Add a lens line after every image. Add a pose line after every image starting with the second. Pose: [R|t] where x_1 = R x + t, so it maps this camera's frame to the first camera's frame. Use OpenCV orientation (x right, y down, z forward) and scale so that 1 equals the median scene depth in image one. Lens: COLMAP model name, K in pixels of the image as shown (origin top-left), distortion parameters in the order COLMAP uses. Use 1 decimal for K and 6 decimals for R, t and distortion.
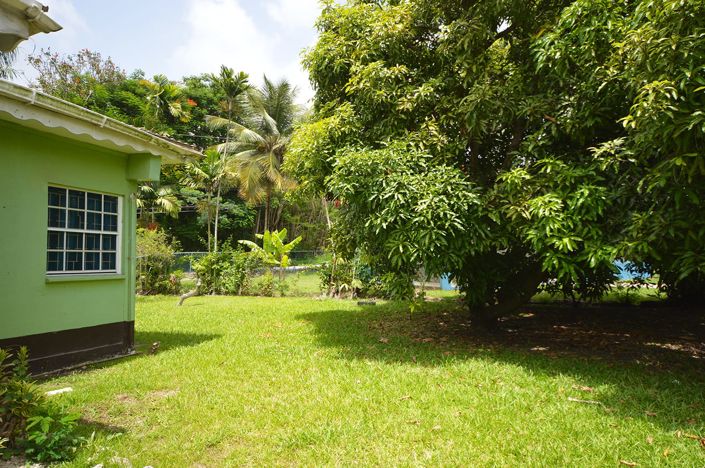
lens RADIAL K [[453.2, 0, 352.5], [0, 453.2, 234.0], [0, 0, 1]] dist [0.001144, 0.000397]
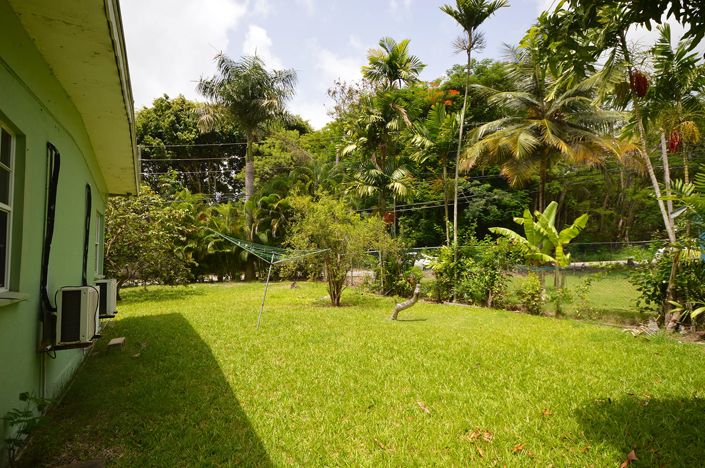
lens RADIAL K [[391.8, 0, 352.5], [0, 391.8, 234.0], [0, 0, 1]] dist [0.042908, 0.000954]
pose [[0.791081, -0.037173, -0.610581, -0.042391], [0.041614, 0.999110, -0.006912, 0.020239], [0.610294, -0.019941, 0.791924, 0.389600]]
